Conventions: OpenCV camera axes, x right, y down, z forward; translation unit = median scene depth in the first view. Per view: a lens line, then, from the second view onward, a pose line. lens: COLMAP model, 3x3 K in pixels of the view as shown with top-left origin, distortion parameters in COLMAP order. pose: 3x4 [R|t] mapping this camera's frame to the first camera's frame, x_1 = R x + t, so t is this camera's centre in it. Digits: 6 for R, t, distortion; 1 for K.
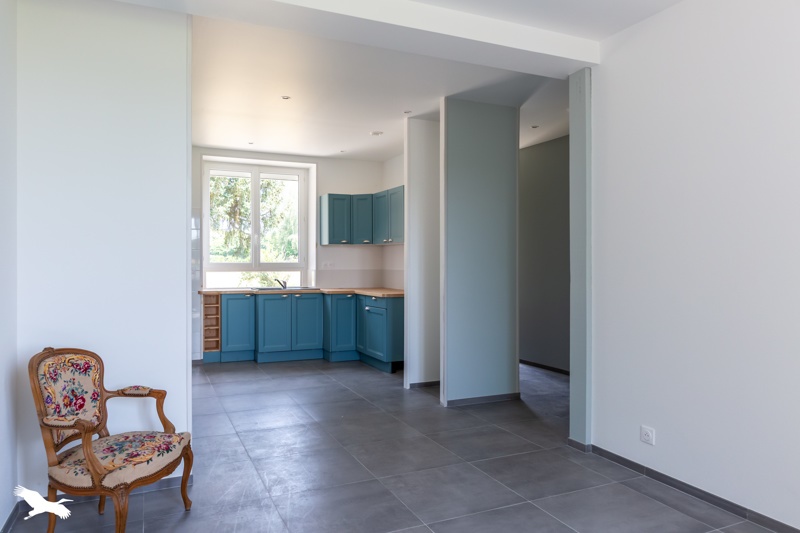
lens RADIAL K [[548.6, 0, 400.0], [0, 548.6, 266.5], [0, 0, 1]] dist [-0.002224, 0.000208]
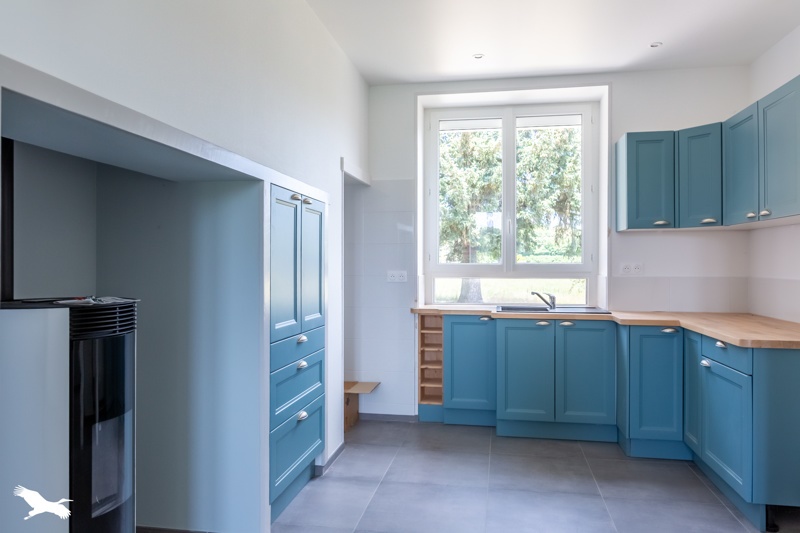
lens RADIAL K [[574.9, 0, 400.0], [0, 574.9, 266.5], [0, 0, 1]] dist [-0.004146, -0.005236]
pose [[0.827634, 0.002259, -0.561263, -0.001198], [-0.002594, 0.999997, 0.000199, -0.003983], [0.561262, 0.001291, 0.827637, 0.407336]]
